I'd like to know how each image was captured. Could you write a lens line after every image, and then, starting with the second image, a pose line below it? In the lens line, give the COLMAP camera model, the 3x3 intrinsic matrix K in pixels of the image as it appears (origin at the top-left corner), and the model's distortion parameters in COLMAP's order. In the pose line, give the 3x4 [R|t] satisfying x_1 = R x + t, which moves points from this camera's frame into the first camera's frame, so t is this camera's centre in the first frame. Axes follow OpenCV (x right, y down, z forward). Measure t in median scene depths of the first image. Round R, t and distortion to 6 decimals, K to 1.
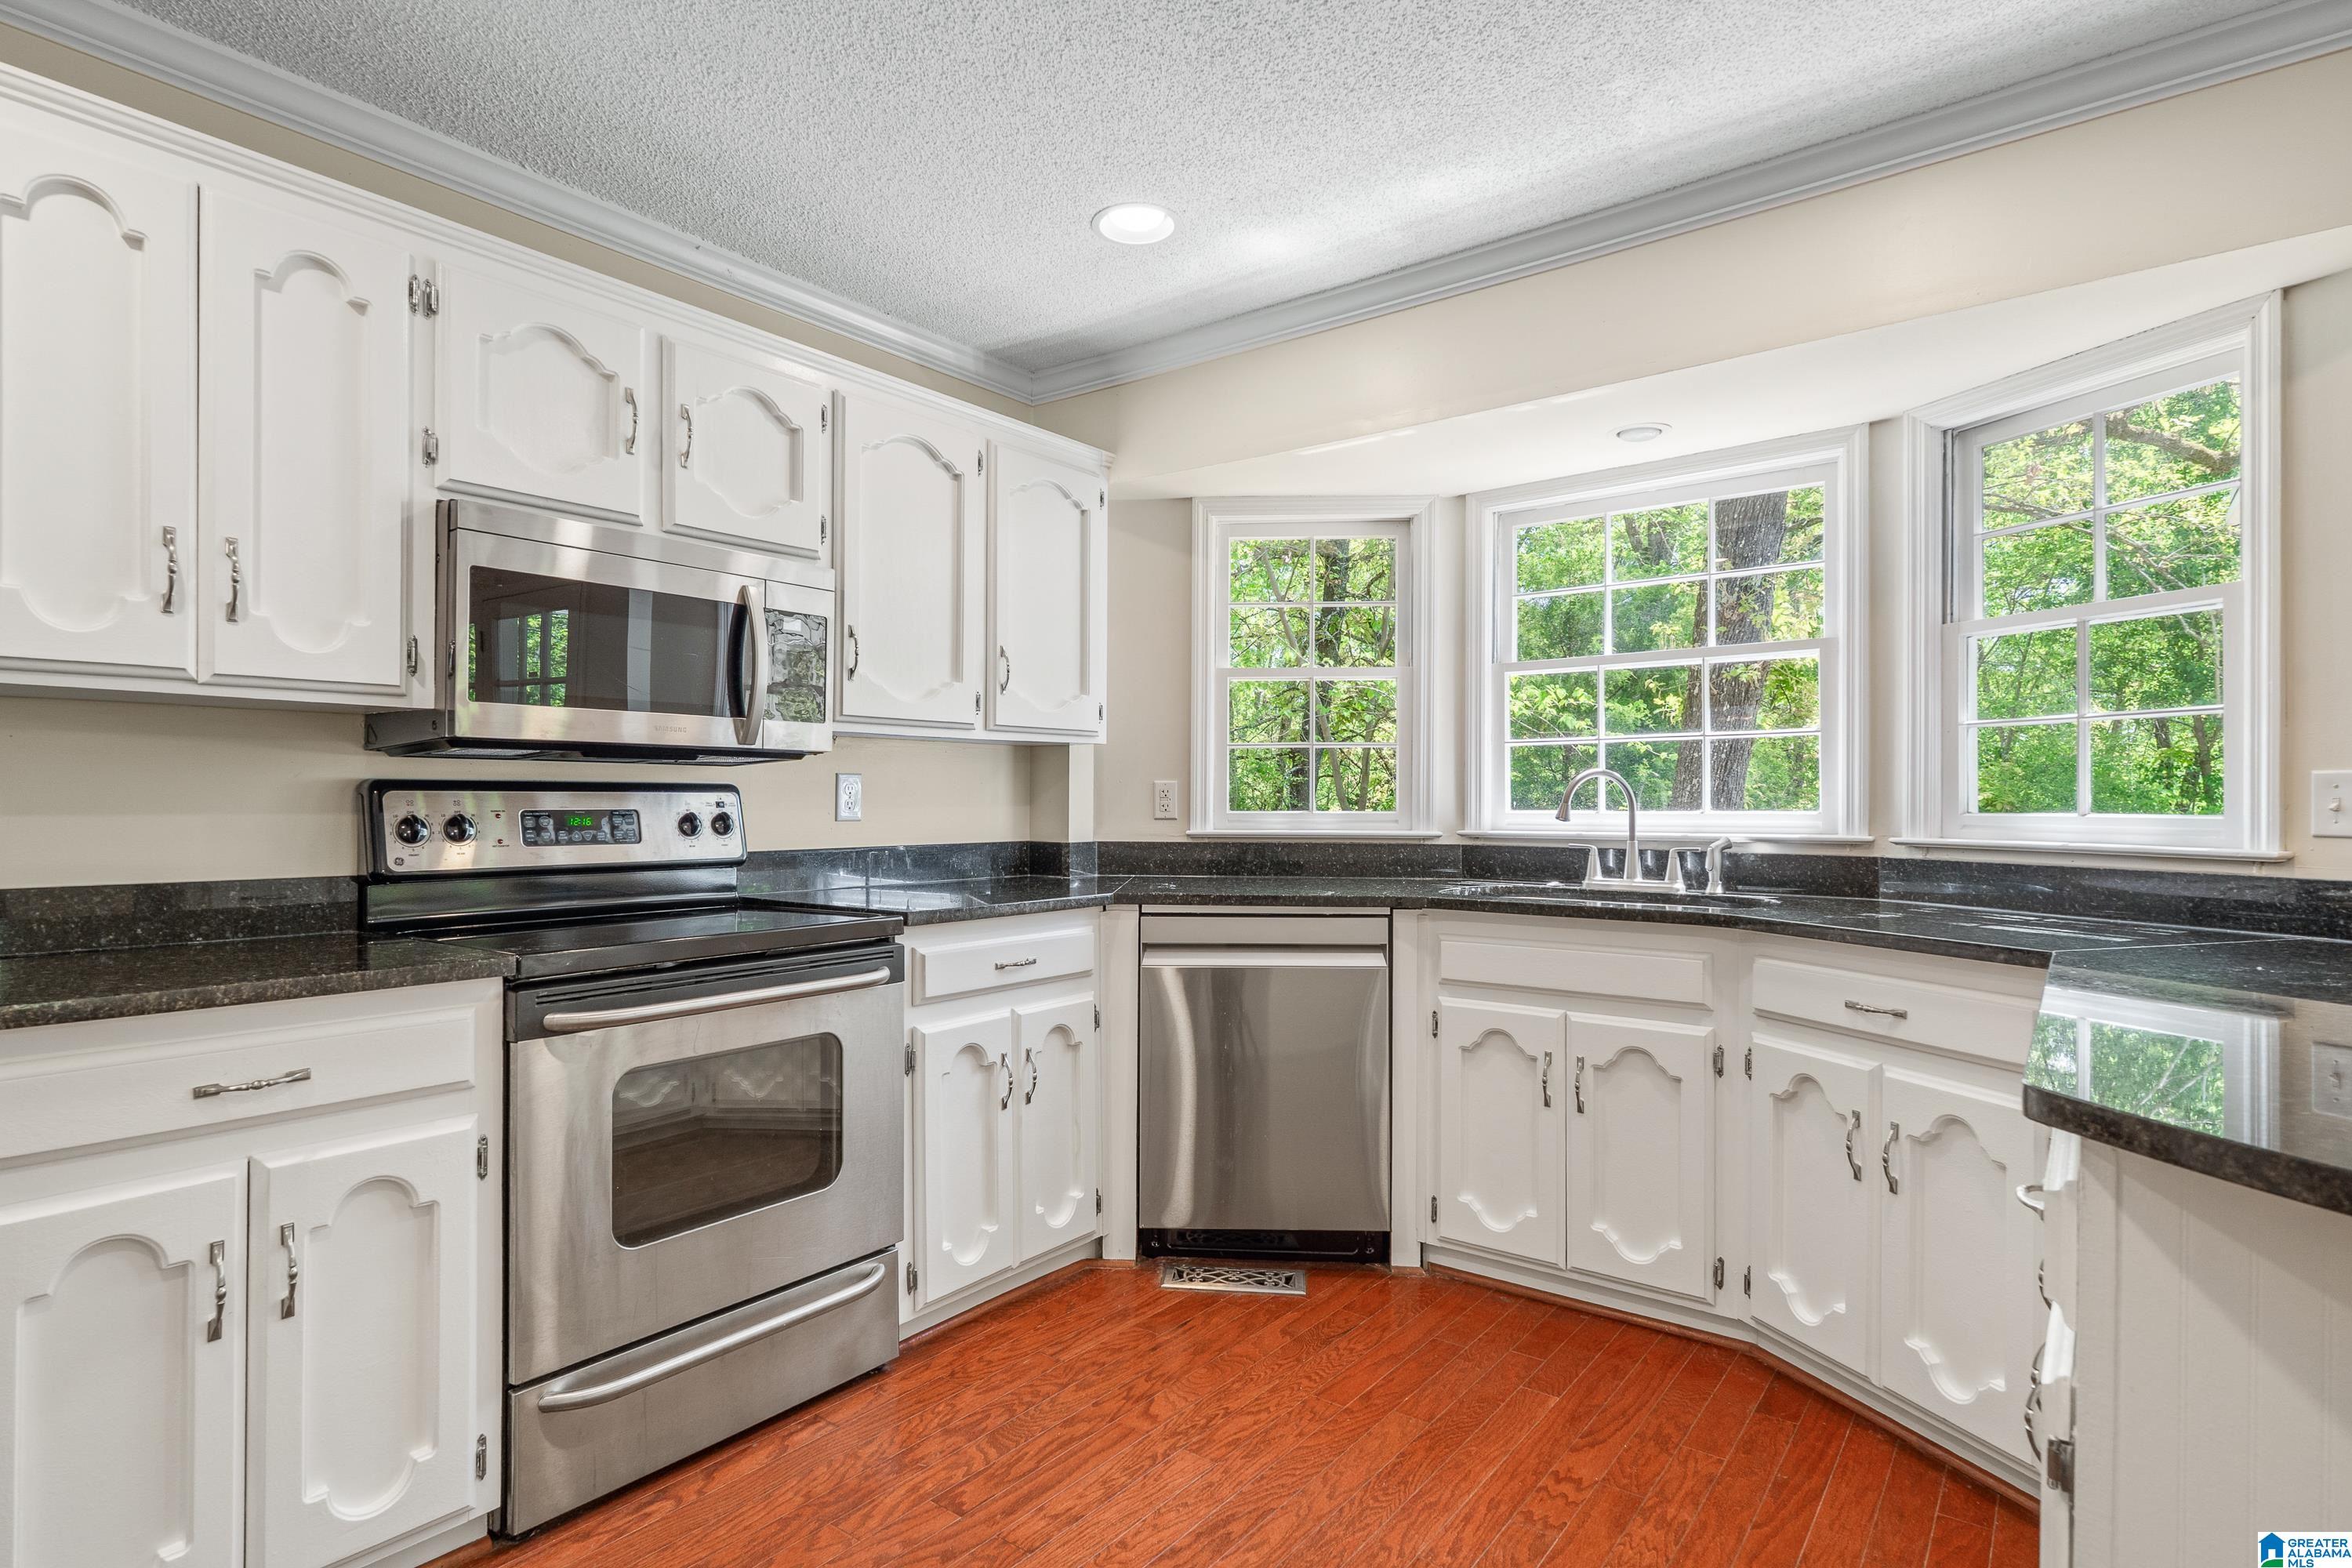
lens RADIAL K [[1186.0, 0, 1163.8], [0, 1186.0, 791.3], [0, 0, 1]] dist [0.002215, -0.001138]
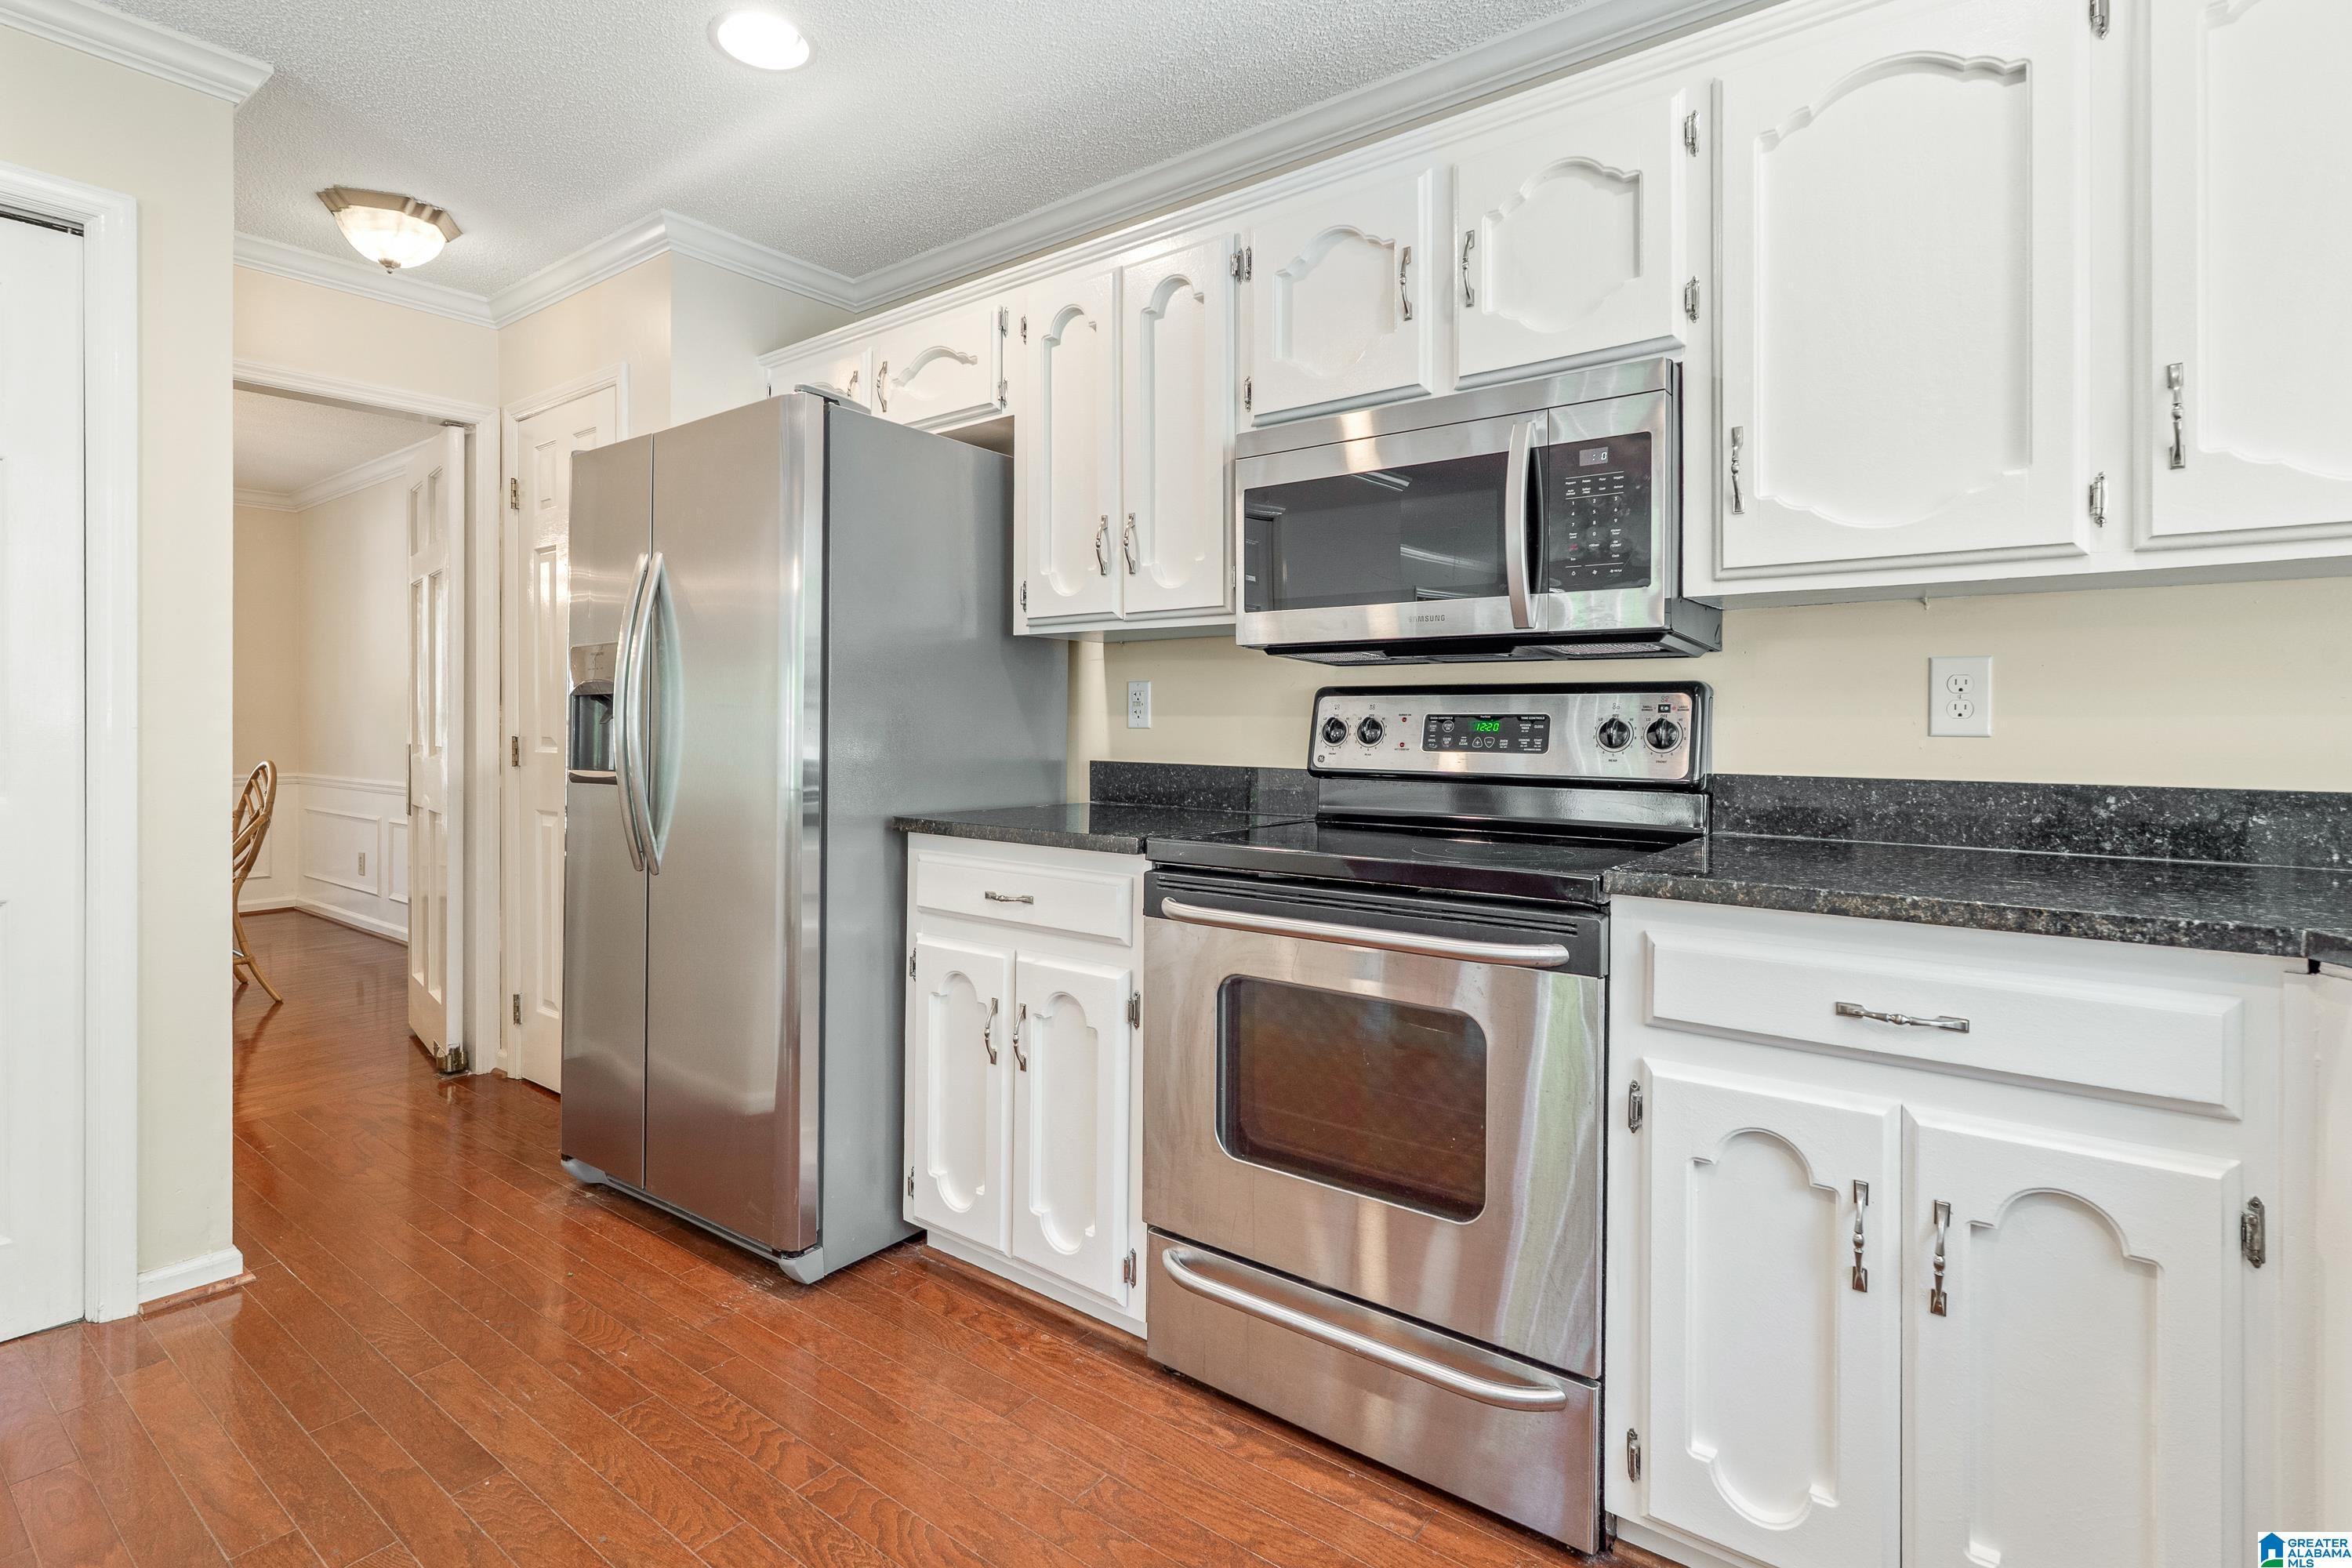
lens RADIAL K [[1131.9, 0, 1166.3], [0, 1131.9, 724.3], [0, 0, 1]] dist [-0.003595, 0.002537]
pose [[0.003705, 0.000409, -0.999993, 0.365632], [0.002611, 0.999997, 0.000418, 0.021323], [0.999990, -0.002613, 0.003704, 0.715113]]
